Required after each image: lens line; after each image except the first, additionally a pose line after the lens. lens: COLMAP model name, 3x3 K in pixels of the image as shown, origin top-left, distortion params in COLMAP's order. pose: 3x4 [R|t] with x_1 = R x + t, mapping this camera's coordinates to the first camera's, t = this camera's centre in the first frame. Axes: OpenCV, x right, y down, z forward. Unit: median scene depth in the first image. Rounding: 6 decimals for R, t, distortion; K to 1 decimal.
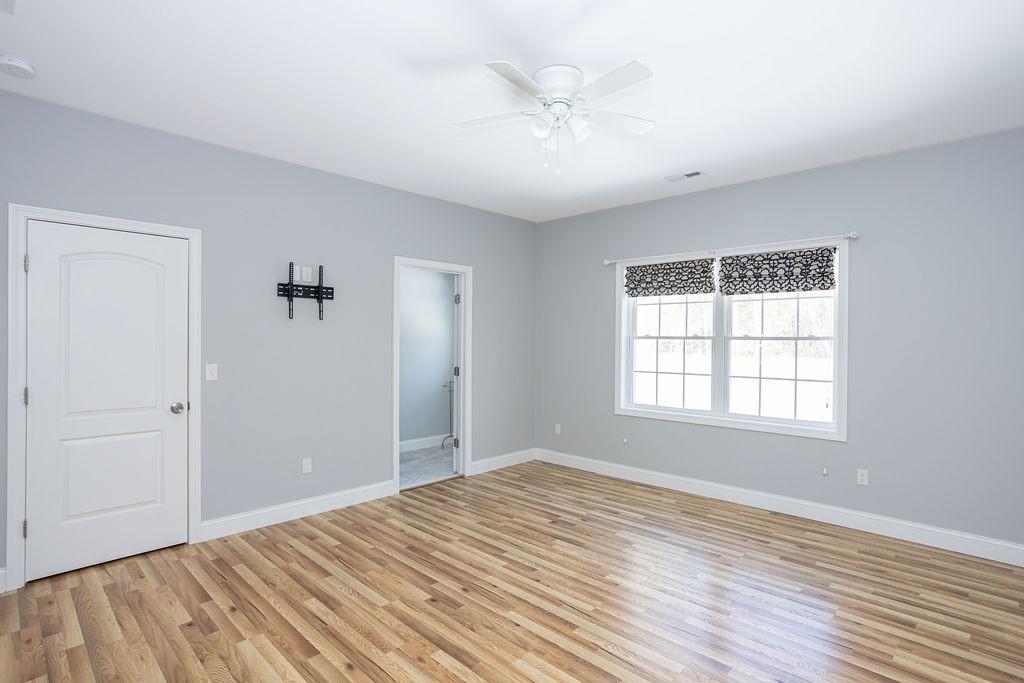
lens RADIAL K [[514.4, 0, 506.5], [0, 514.4, 337.9], [0, 0, 1]] dist [-0.036996, 0.025008]
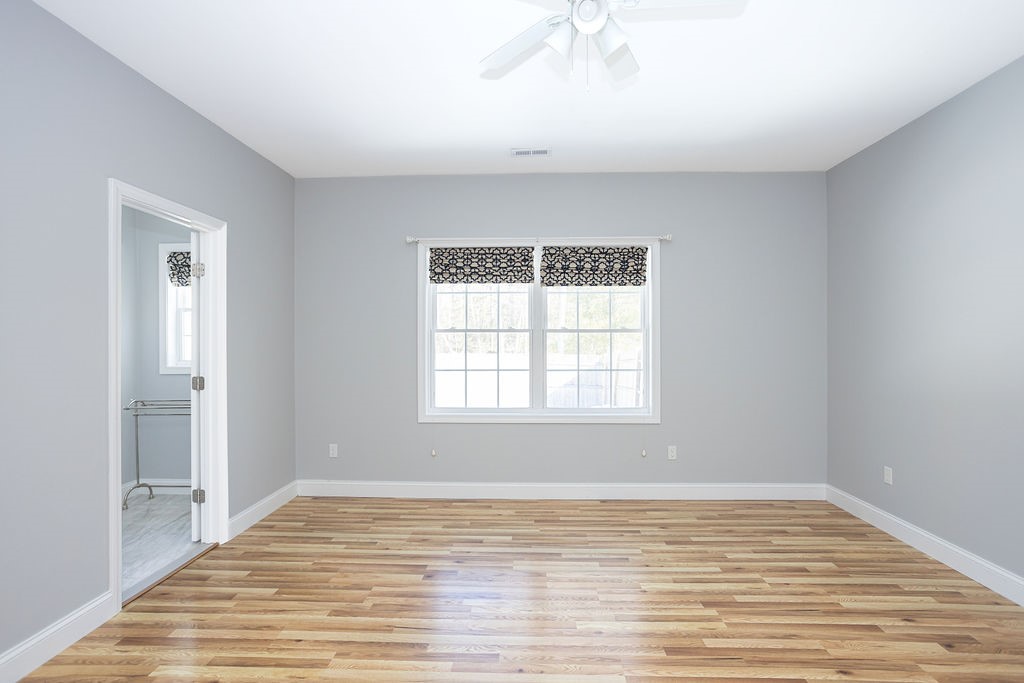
lens RADIAL K [[514.4, 0, 520.2], [0, 514.4, 338.2], [0, 0, 1]] dist [-0.036996, 0.025008]
pose [[0.739954, -0.004156, 0.672645, -0.285680], [0.005010, 0.999987, 0.000667, 0.014784], [-0.672639, 0.002877, 0.739965, 0.342673]]
